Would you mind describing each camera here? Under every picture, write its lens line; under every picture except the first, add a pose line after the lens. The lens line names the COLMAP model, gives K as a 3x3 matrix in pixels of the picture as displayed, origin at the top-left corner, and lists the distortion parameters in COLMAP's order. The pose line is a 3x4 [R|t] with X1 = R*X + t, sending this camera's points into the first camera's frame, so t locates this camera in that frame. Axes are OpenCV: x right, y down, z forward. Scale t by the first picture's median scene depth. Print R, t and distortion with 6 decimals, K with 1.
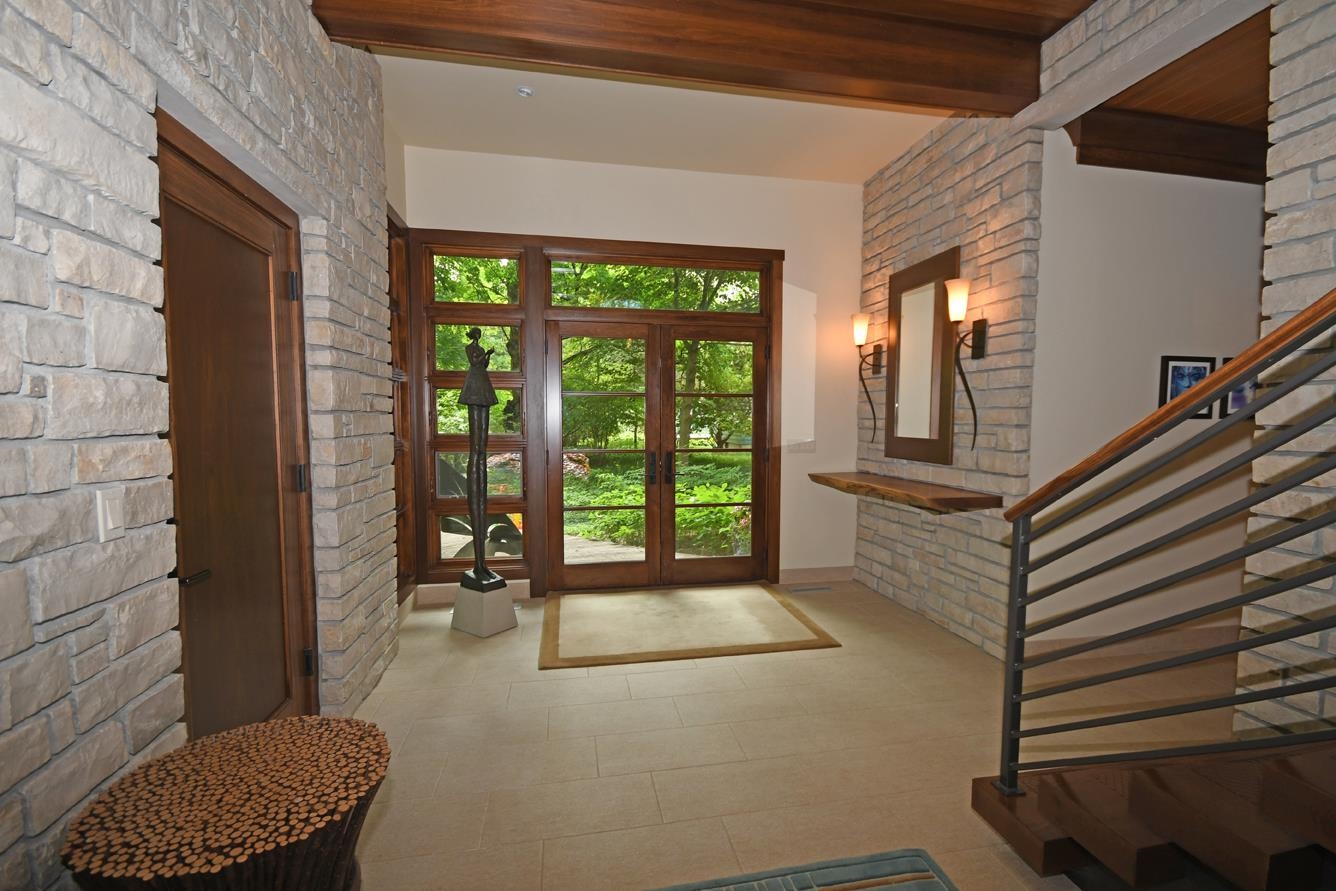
lens RADIAL K [[584.4, 0, 668.0], [0, 584.4, 449.8], [0, 0, 1]] dist [-0.005820, -0.001668]
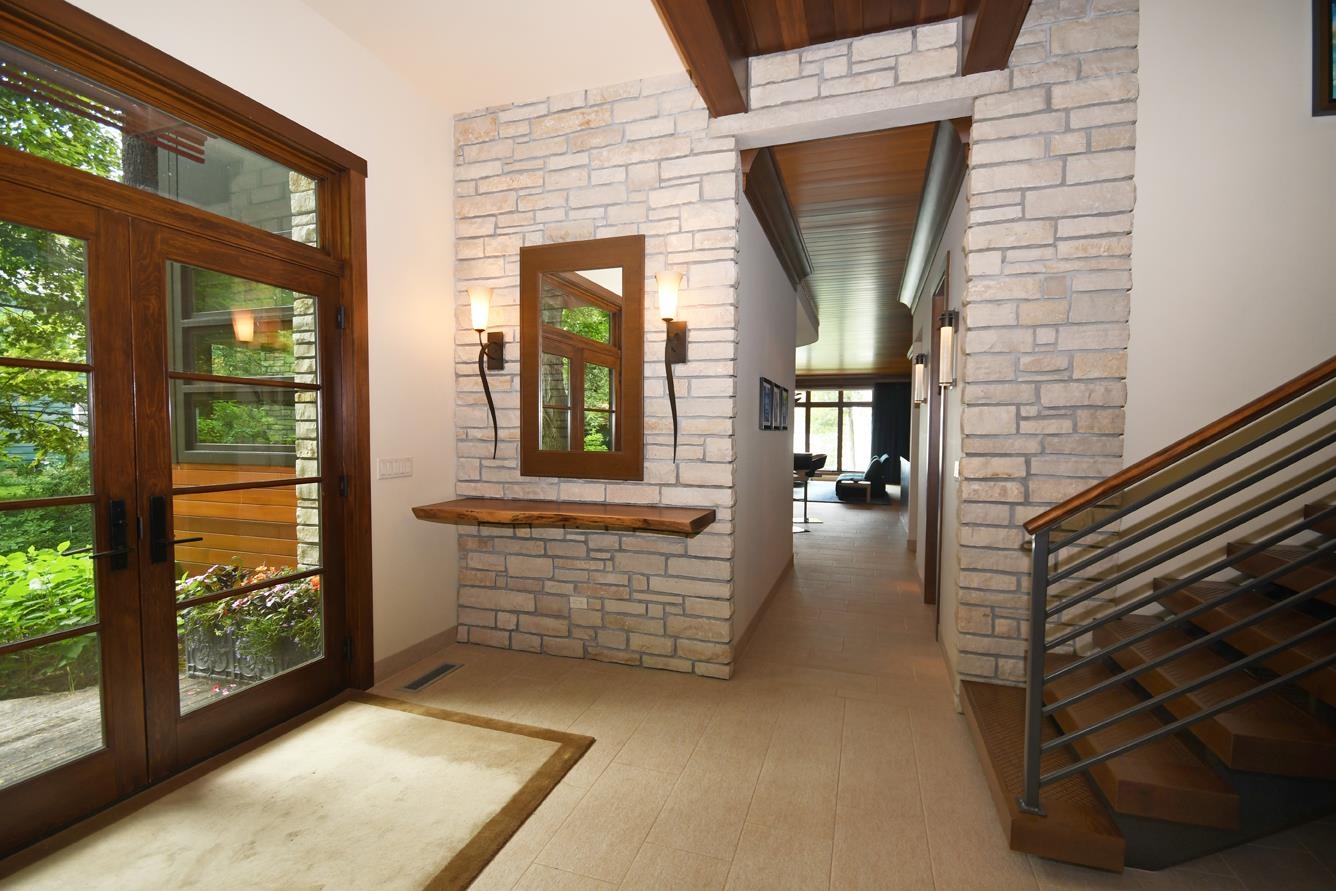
lens RADIAL K [[584.4, 0, 673.5], [0, 584.4, 453.7], [0, 0, 1]] dist [-0.005820, -0.001668]
pose [[0.473295, -0.032114, 0.880318, -0.235867], [0.040496, 0.999072, 0.014674, -0.022091], [-0.879973, 0.028704, 0.474156, 0.462370]]
